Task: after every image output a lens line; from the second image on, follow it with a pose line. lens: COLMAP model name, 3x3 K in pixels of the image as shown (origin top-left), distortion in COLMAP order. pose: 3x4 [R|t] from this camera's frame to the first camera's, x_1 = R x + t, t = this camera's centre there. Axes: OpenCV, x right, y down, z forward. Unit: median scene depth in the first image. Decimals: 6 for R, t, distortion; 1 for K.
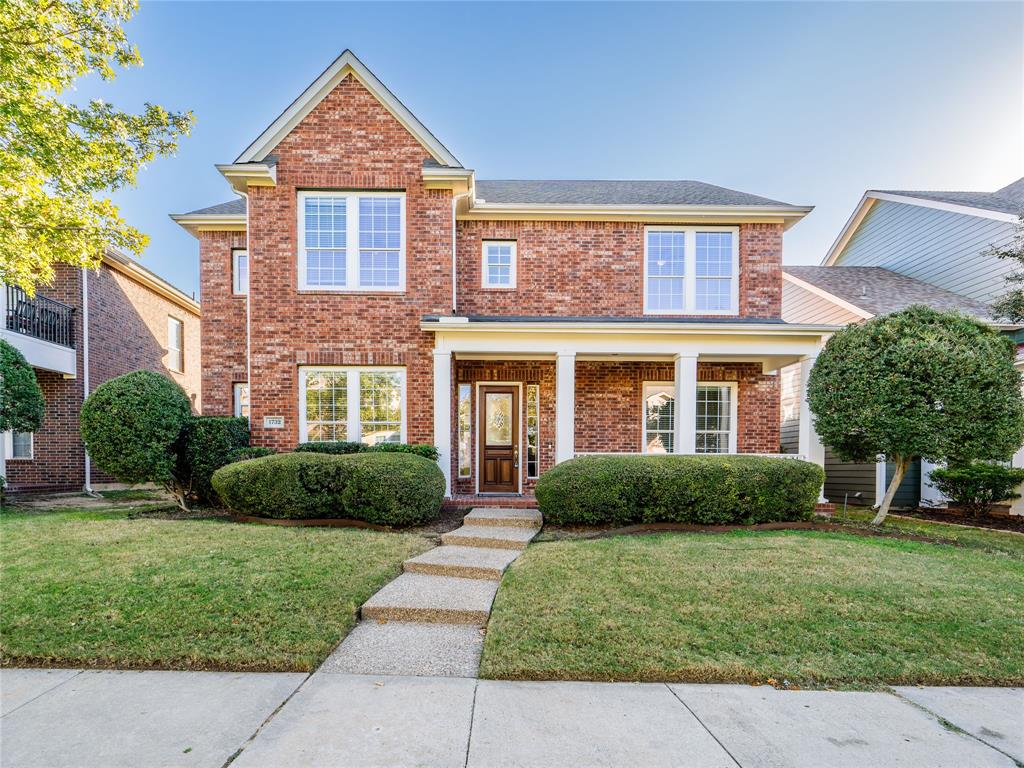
lens RADIAL K [[508.9, 0, 510.2], [0, 508.9, 466.2], [0, 0, 1]] dist [-0.001339, -0.000245]
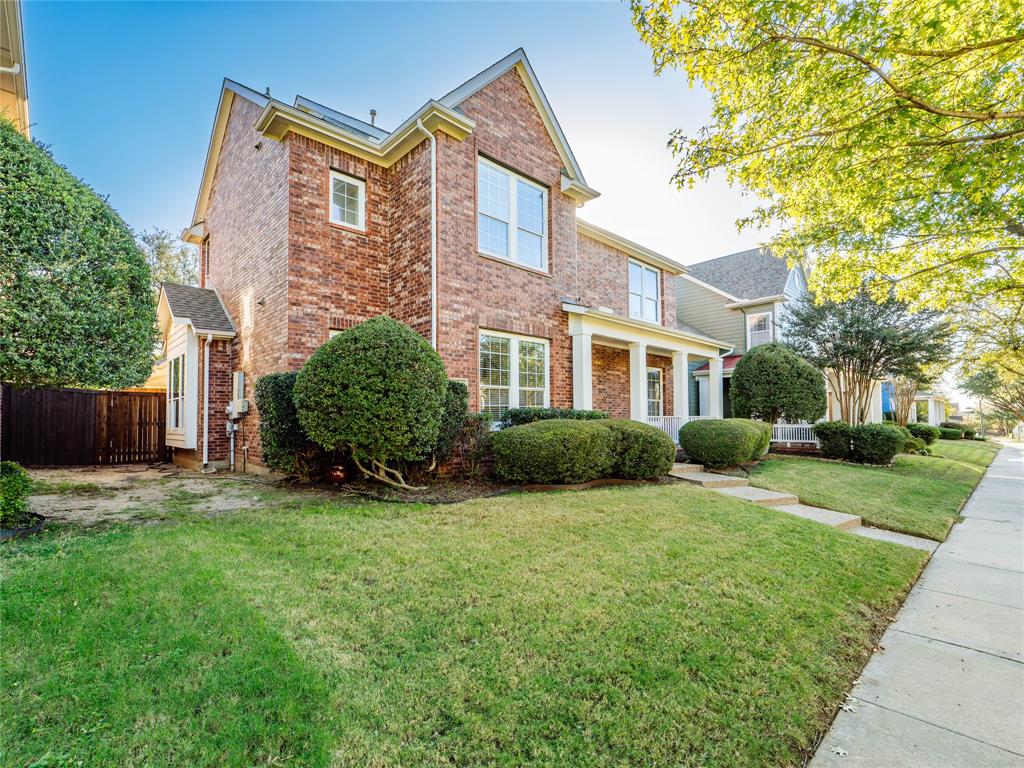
lens RADIAL K [[478.5, 0, 512.0], [0, 478.5, 384.0], [0, 0, 1]] dist [0.001293, 0.000216]
pose [[0.728886, 0.040877, 0.683414, -0.870339], [0.004419, 0.997914, -0.064401, -0.027259], [-0.684621, 0.049961, 0.727185, 0.259116]]
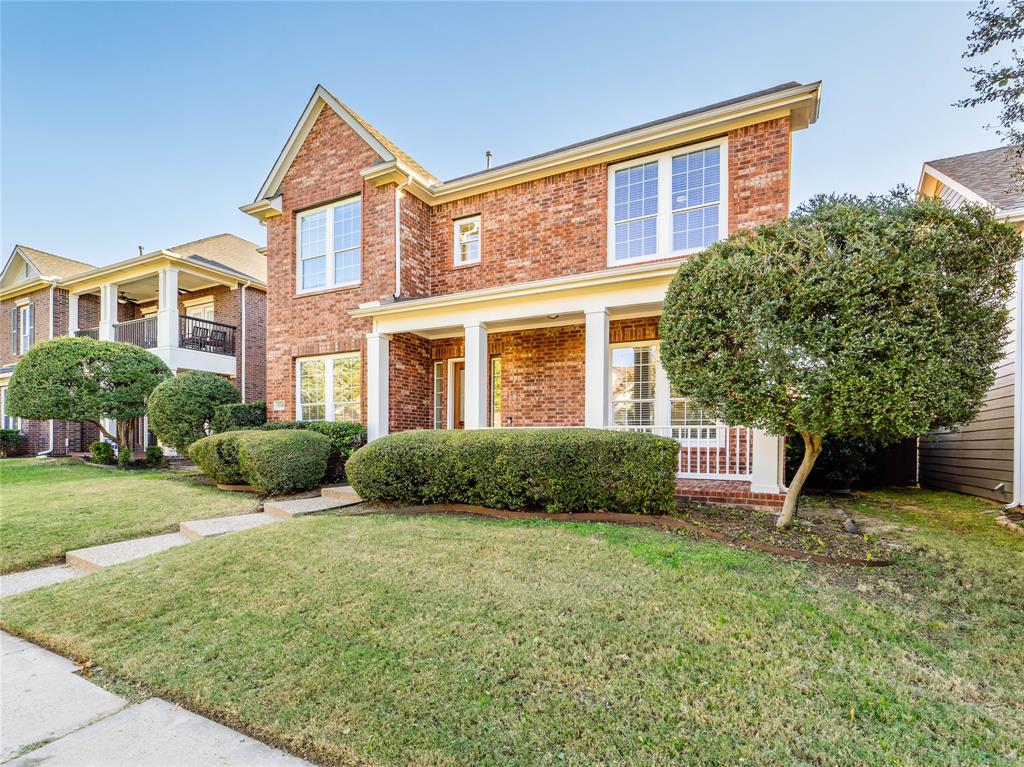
lens RADIAL K [[508.2, 0, 510.4], [0, 508.2, 433.1], [0, 0, 1]] dist [0.000597, 0.000061]
pose [[0.883237, -0.007057, -0.468874, 0.523688], [-0.000844, 0.999861, -0.016638, -0.000711], [0.468927, 0.015091, 0.883108, 0.160667]]
